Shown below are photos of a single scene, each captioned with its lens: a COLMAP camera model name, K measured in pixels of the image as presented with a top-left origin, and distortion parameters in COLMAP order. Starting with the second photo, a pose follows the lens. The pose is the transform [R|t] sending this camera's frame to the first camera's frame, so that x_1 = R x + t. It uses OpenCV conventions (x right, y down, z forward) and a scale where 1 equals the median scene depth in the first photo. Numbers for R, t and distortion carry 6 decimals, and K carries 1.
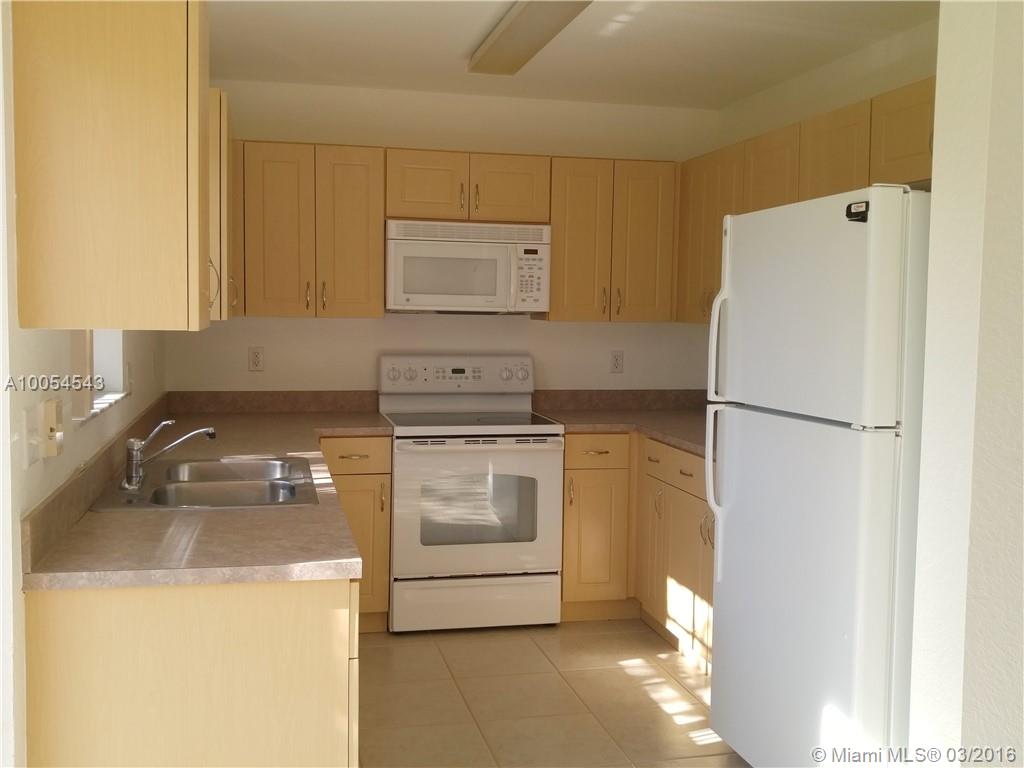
lens RADIAL K [[963.6, 0, 486.7], [0, 963.6, 385.2], [0, 0, 1]] dist [-0.005626, -0.251423]
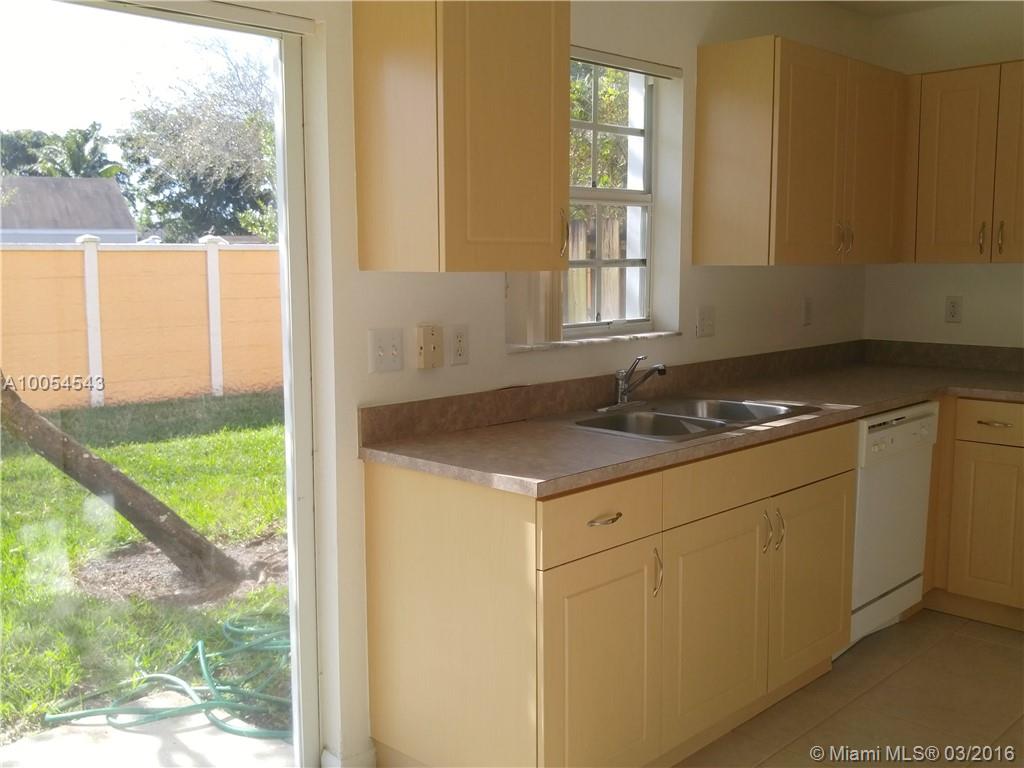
lens RADIAL K [[963.6, 0, 486.7], [0, 963.6, 385.2], [0, 0, 1]] dist [-0.005626, -0.251423]
pose [[0.503186, 0.082519, -0.860229, 0.545841], [-0.041330, 0.996589, 0.071424, -0.002053], [0.863189, -0.000386, 0.504880, 0.281227]]
